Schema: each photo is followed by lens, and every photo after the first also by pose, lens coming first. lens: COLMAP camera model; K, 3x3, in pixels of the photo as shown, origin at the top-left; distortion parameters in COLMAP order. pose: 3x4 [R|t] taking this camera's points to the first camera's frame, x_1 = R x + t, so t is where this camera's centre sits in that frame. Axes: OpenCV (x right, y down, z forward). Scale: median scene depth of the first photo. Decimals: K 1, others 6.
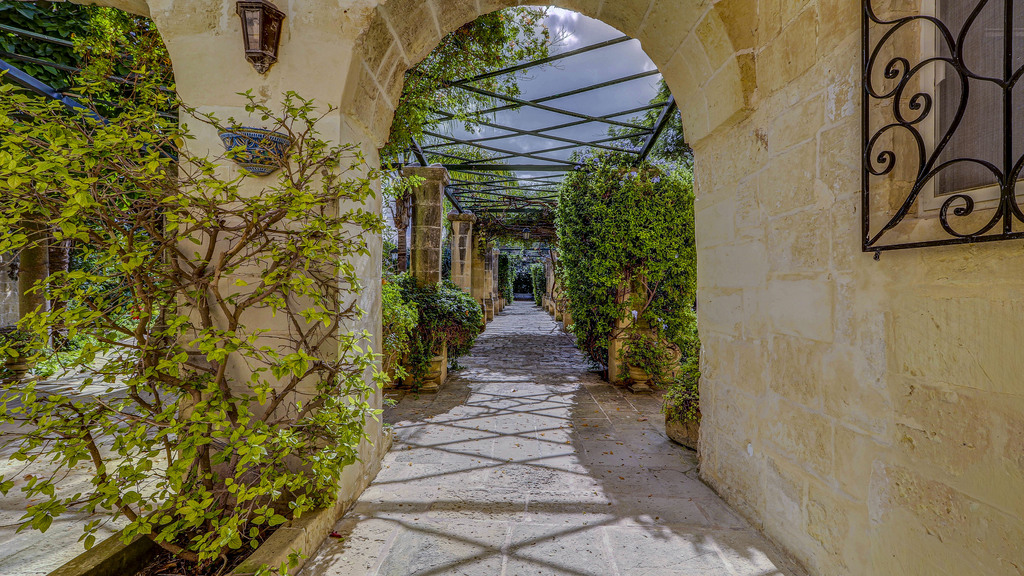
lens RADIAL K [[466.7, 0, 518.1], [0, 466.7, 288.5], [0, 0, 1]] dist [-0.000672, -0.000400]
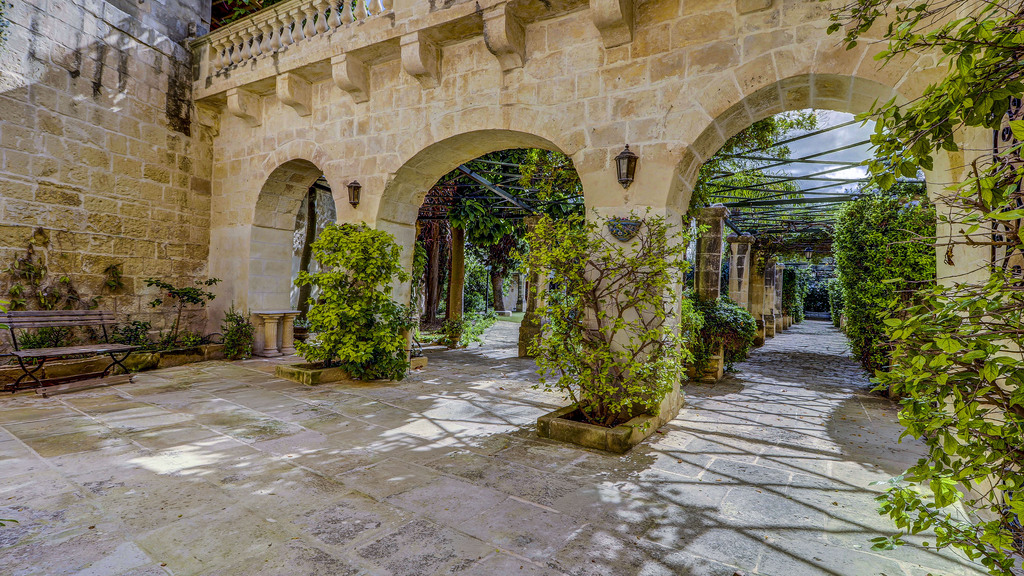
lens RADIAL K [[453.8, 0, 528.9], [0, 453.8, 282.3], [0, 0, 1]] dist [0.000954, 0.000154]
pose [[0.848627, 0.015220, -0.528772, 0.044827], [-0.036292, 0.998906, -0.029493, -0.000556], [0.527745, 0.044218, 0.848251, -0.315129]]
